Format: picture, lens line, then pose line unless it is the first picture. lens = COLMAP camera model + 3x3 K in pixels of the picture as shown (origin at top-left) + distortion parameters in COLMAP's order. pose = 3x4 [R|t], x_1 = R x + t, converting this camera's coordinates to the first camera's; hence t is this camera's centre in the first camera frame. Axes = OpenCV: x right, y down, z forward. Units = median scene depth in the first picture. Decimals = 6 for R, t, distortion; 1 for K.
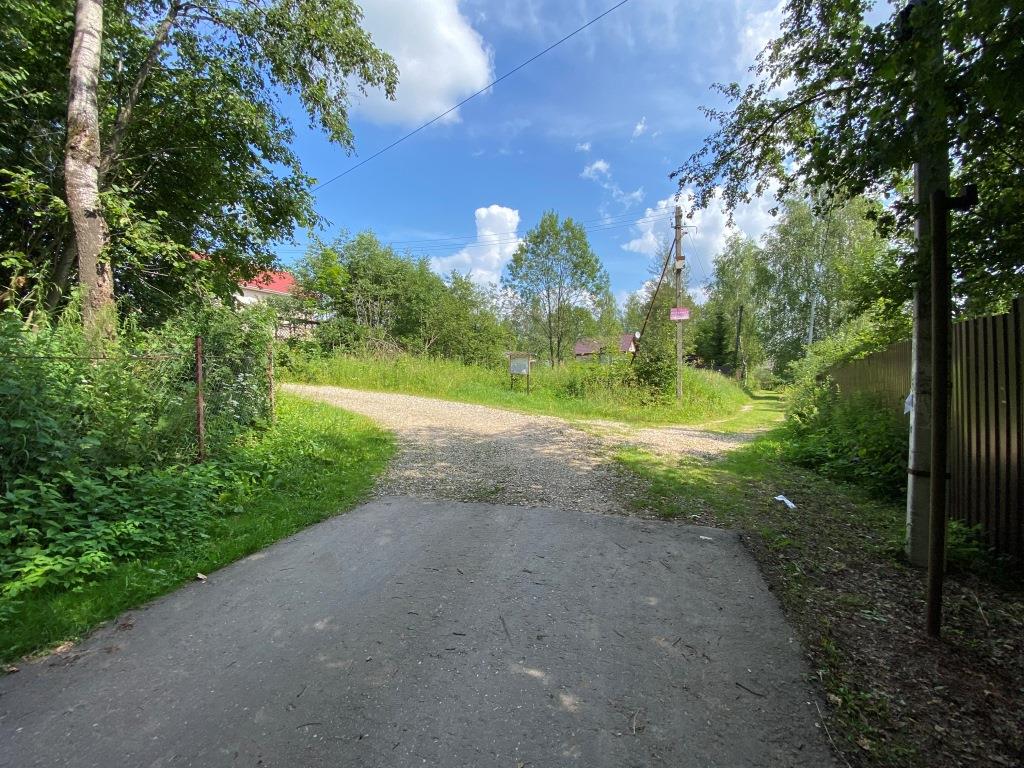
lens RADIAL K [[411.1, 0, 505.9], [0, 411.1, 378.7], [0, 0, 1]] dist [0.013245, -0.013995]
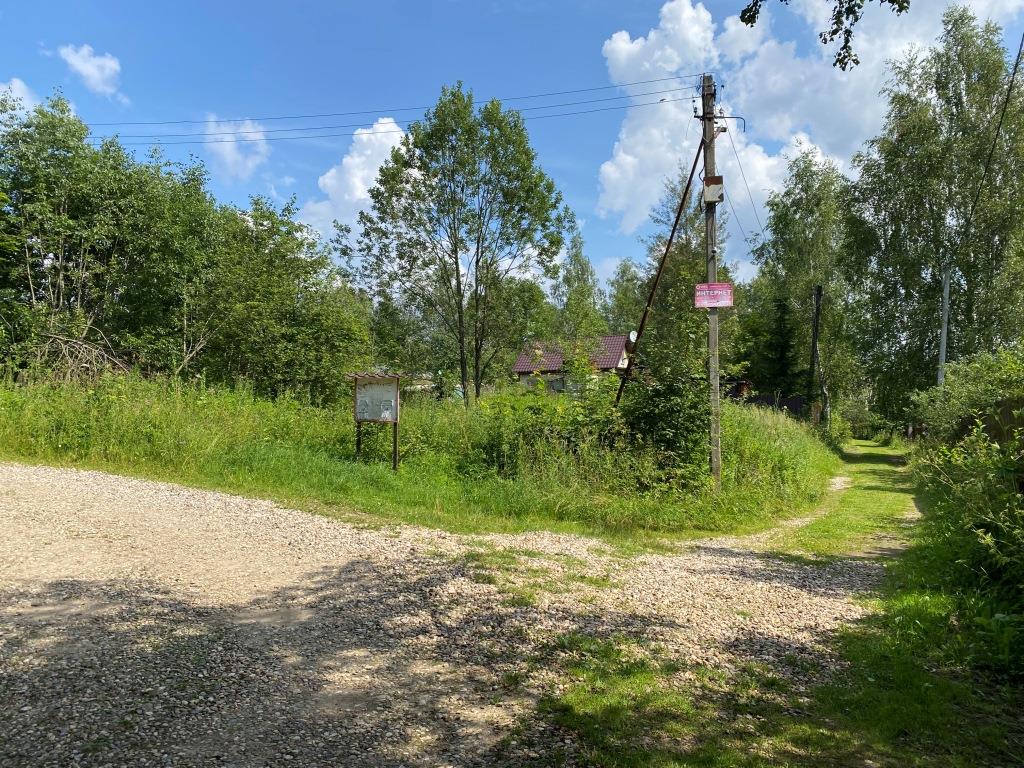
lens RADIAL K [[780.1, 0, 512.0], [0, 780.1, 384.0], [0, 0, 1]] dist [0.022575, 0.002337]
pose [[0.988346, 0.005276, 0.152136, 0.029842], [0.001050, 0.999139, -0.041472, -0.009759], [-0.152224, 0.041148, 0.987489, 0.081881]]
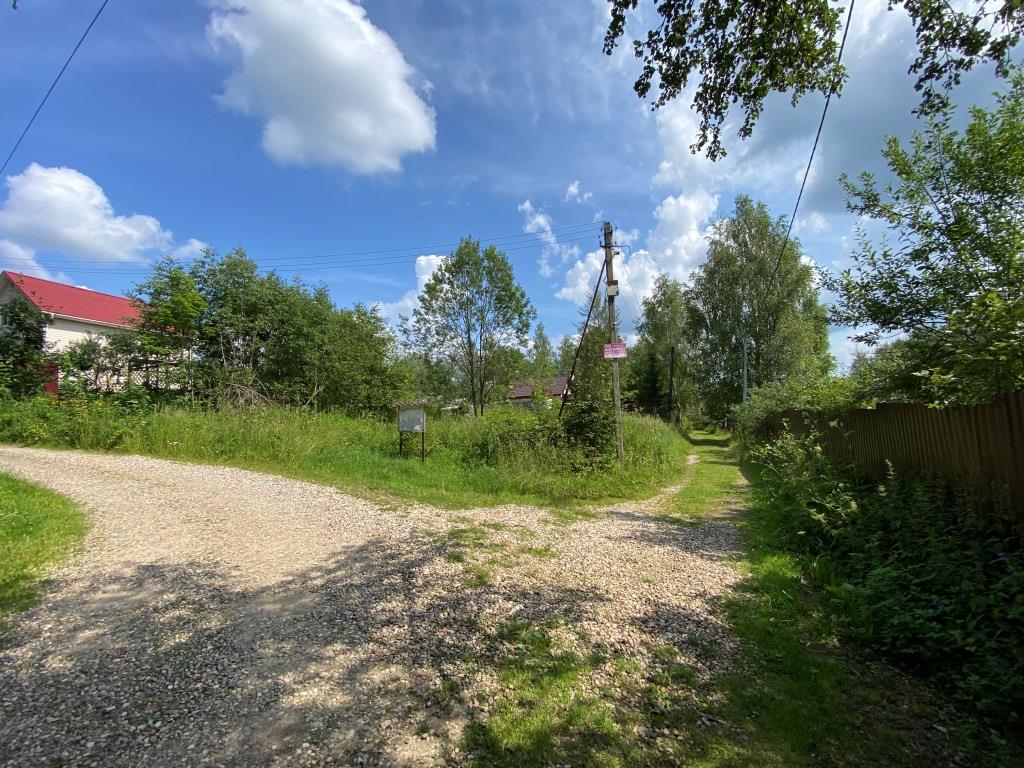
lens RADIAL K [[414.9, 0, 512.3], [0, 414.9, 379.8], [0, 0, 1]] dist [0.034069, -0.000036]
pose [[0.986973, -0.007978, 0.160688, 0.054772], [0.024010, 0.994889, -0.098076, -0.015785], [-0.159084, 0.100657, 0.982120, 0.142141]]
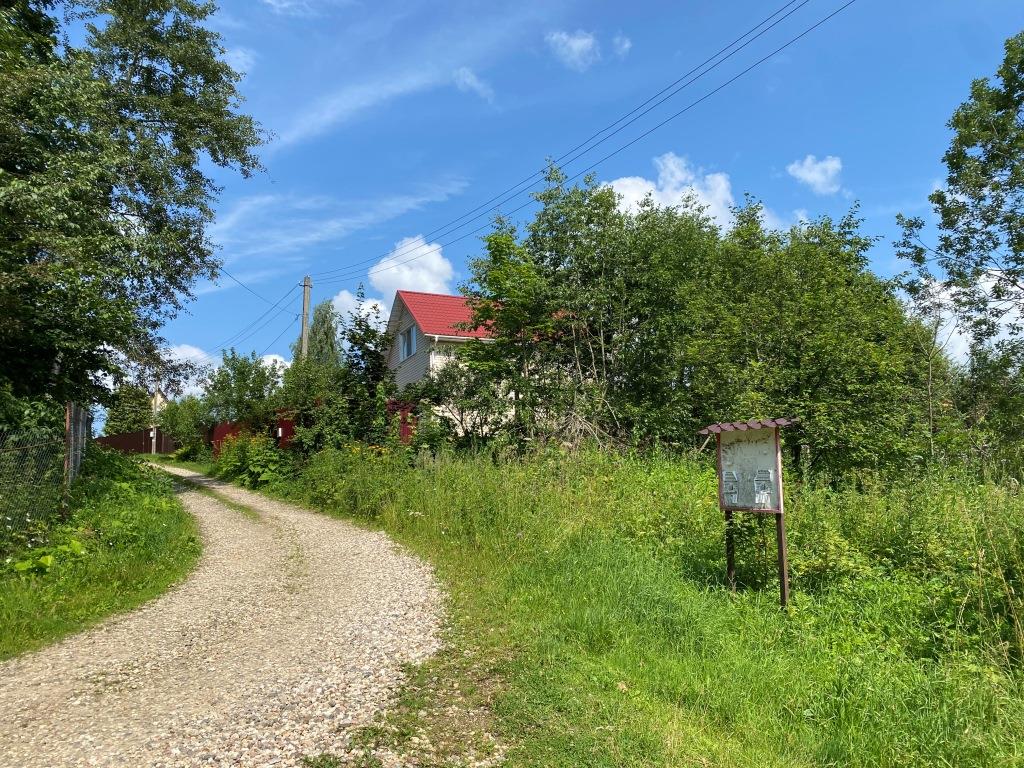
lens RADIAL K [[780.1, 0, 512.0], [0, 780.1, 384.0], [0, 0, 1]] dist [0.022575, 0.002337]
pose [[0.736505, -0.101869, -0.668718, 0.143854], [0.002871, 0.989057, -0.147506, -0.010238], [0.676426, 0.106719, 0.728738, 0.340892]]
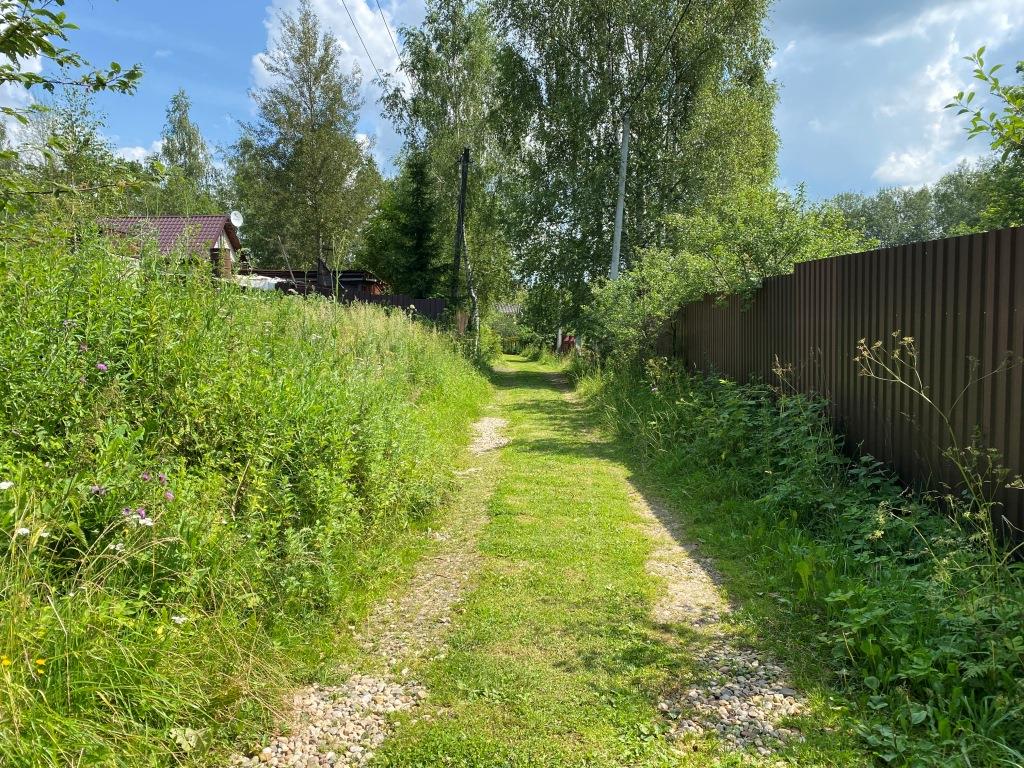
lens RADIAL K [[780.1, 0, 512.0], [0, 780.1, 384.0], [0, 0, 1]] dist [0.022575, 0.002337]
pose [[0.837757, -0.035941, 0.544860, 0.250432], [0.000091, 0.997841, 0.065681, 0.000533], [-0.546044, -0.054976, 0.835951, 0.444133]]
